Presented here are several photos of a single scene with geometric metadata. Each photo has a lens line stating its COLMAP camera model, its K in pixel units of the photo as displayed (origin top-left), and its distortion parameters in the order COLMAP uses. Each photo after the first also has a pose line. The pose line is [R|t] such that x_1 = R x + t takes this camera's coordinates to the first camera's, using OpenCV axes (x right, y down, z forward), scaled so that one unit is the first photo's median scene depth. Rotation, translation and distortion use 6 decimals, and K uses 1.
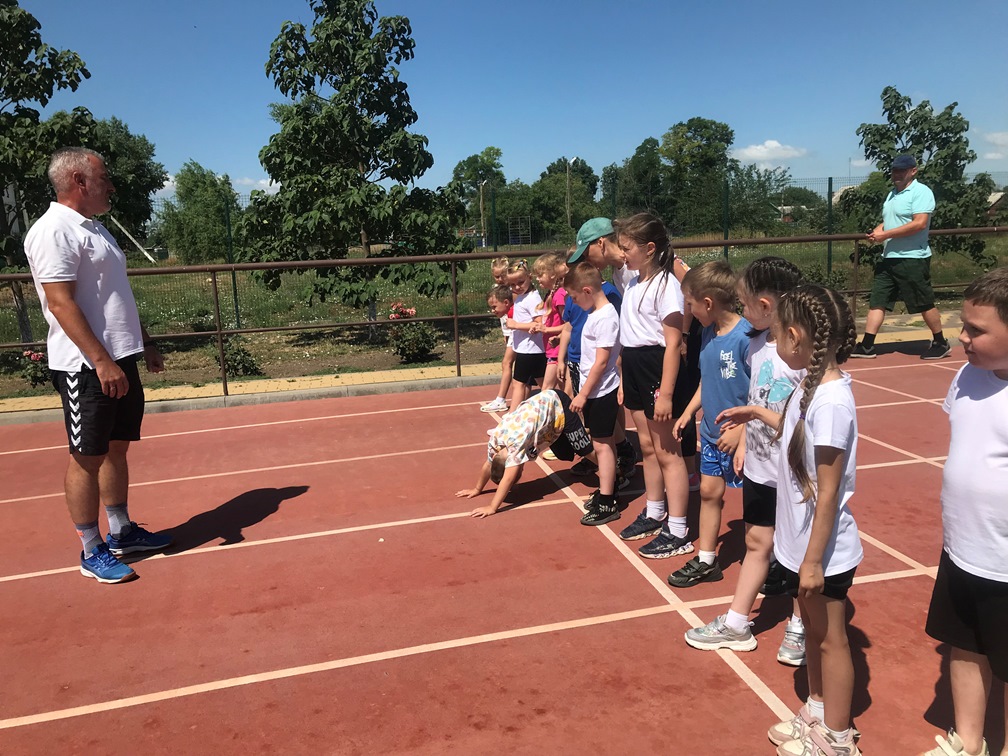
lens RADIAL K [[836.9, 0, 526.5], [0, 836.9, 341.7], [0, 0, 1]] dist [0.090222, -0.002036]
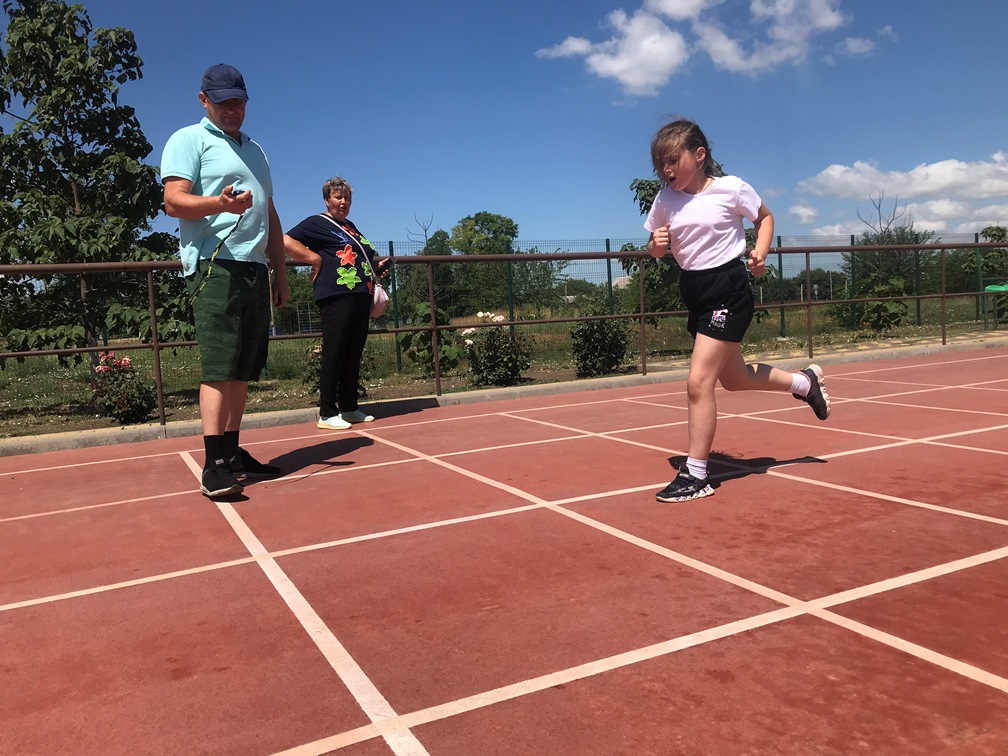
lens RADIAL K [[820.1, 0, 504.0], [0, 820.1, 378.0], [0, 0, 1]] dist [0.041066, 0.001191]
pose [[0.976928, -0.029845, 0.211475, 0.038084], [0.044235, 0.996992, -0.063641, 0.036463], [-0.208940, 0.071528, 0.975309, 0.127176]]
